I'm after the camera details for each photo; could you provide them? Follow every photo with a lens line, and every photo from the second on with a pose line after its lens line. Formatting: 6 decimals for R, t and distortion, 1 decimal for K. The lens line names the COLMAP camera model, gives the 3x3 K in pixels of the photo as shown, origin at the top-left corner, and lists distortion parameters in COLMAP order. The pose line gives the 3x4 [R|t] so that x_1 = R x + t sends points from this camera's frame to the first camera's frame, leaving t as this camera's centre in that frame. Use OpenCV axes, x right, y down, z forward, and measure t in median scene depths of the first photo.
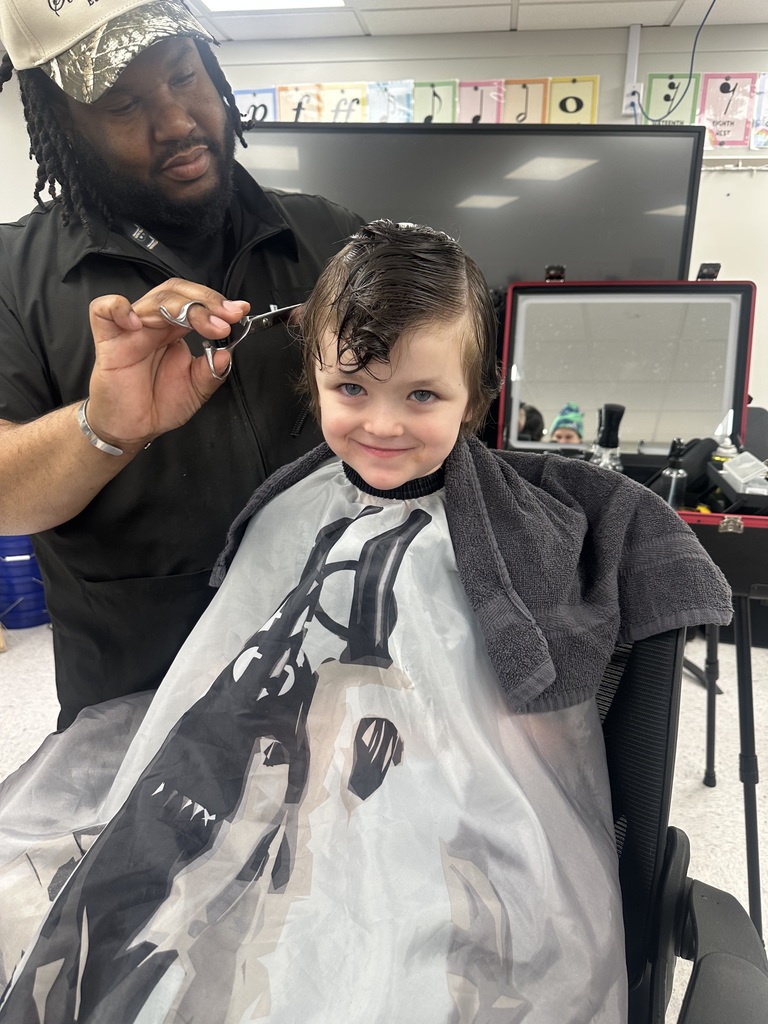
lens RADIAL K [[800.6, 0, 384.0], [0, 800.6, 512.0], [0, 0, 1]] dist [-0.000209, -0.005869]
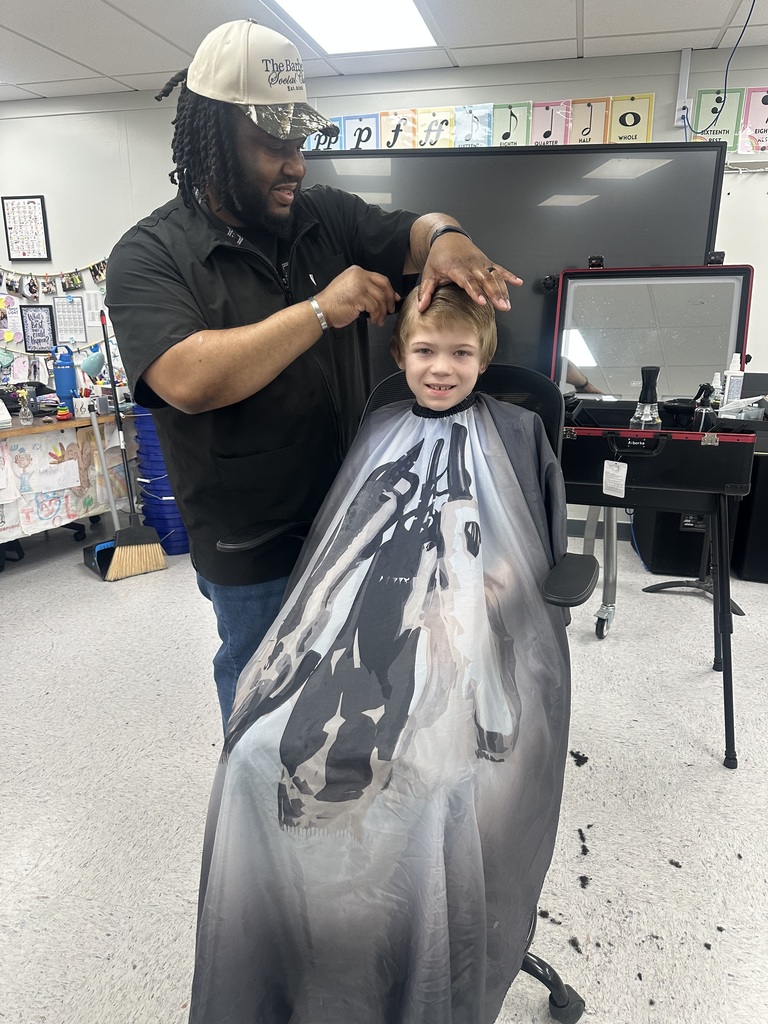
lens RADIAL K [[738.9, 0, 381.8], [0, 738.9, 508.3], [0, 0, 1]] dist [0.003850, -0.008986]
pose [[0.993855, 0.019025, -0.109046, 0.002516], [-0.016763, 0.999626, 0.021624, 0.043677], [0.109417, -0.019663, 0.993801, -0.129090]]
